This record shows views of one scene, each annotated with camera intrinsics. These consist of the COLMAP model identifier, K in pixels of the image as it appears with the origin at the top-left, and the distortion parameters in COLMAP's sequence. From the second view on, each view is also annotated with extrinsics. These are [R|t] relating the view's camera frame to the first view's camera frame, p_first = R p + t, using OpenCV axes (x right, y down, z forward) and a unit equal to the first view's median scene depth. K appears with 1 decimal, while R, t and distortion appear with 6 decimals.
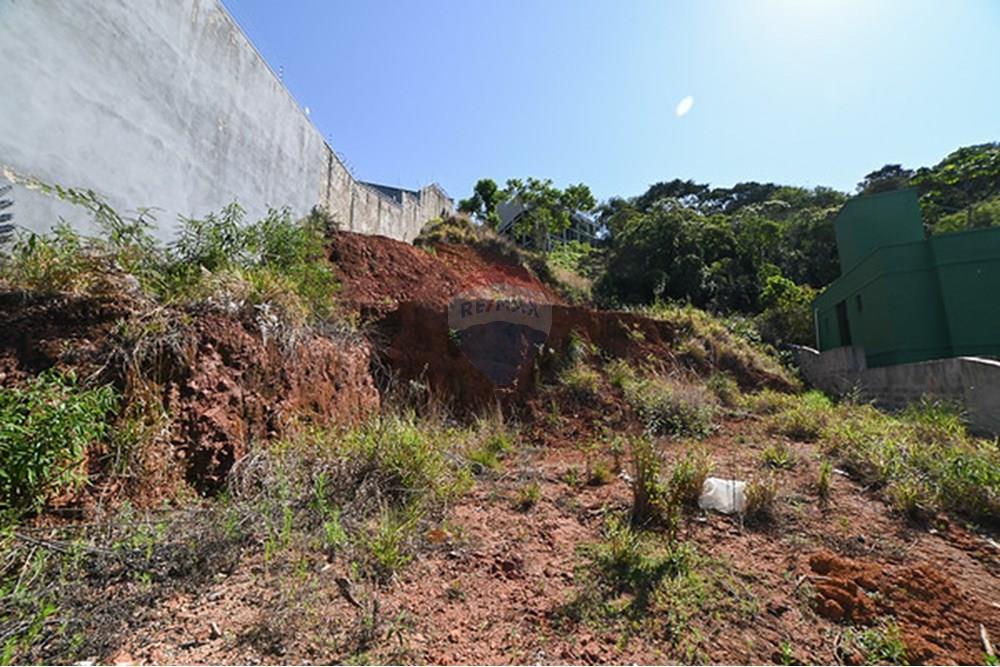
lens RADIAL K [[407.6, 0, 497.8], [0, 407.6, 338.2], [0, 0, 1]] dist [-0.109907, 0.038189]
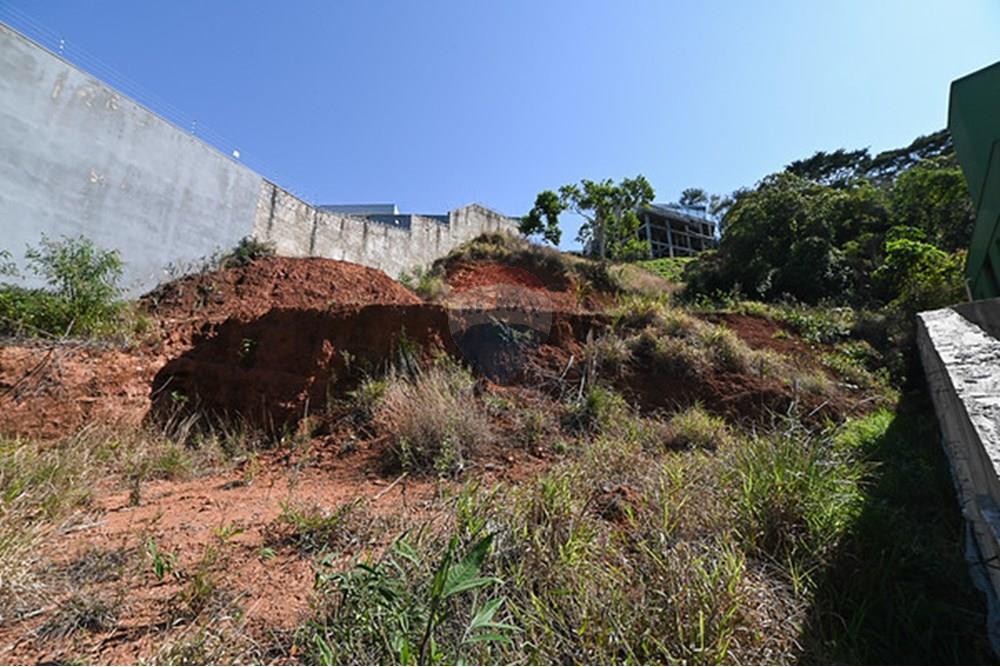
lens RADIAL K [[407.6, 0, 495.7], [0, 407.6, 331.3], [0, 0, 1]] dist [-0.107921, 0.037629]
pose [[0.930263, -0.072641, -0.359631, 0.359090], [0.043011, 0.995037, -0.089728, 0.031660], [0.364364, 0.068002, 0.928770, 0.178145]]
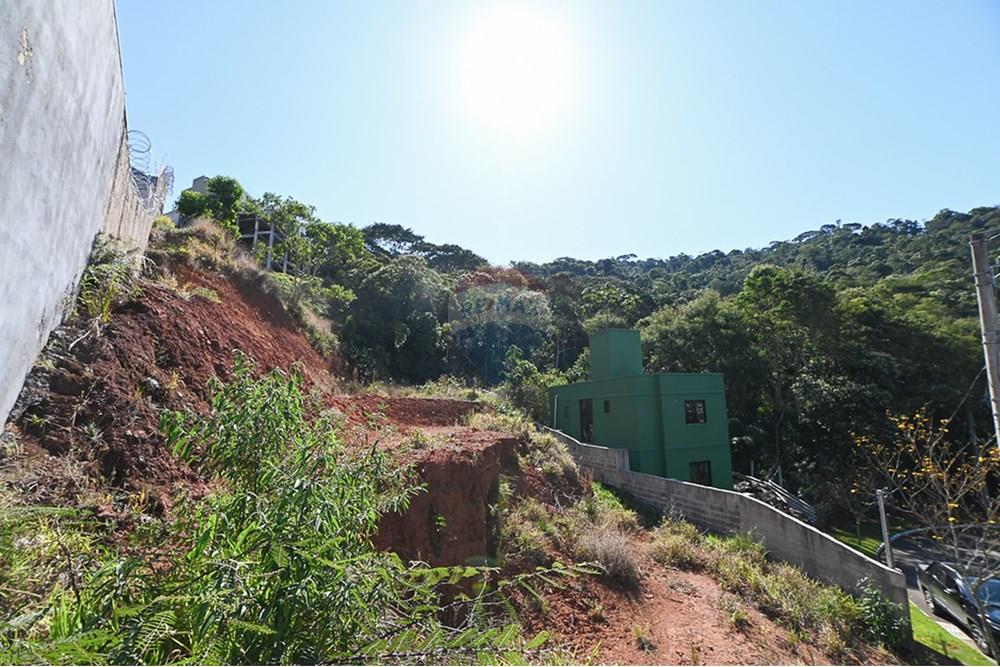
lens RADIAL K [[409.2, 0, 497.1], [0, 409.2, 335.5], [0, 0, 1]] dist [-0.109989, 0.037929]
pose [[0.708351, 0.131879, 0.693431, -0.275574], [-0.091925, 0.991260, -0.094618, -0.135692], [-0.699849, 0.003279, 0.714283, 0.198945]]
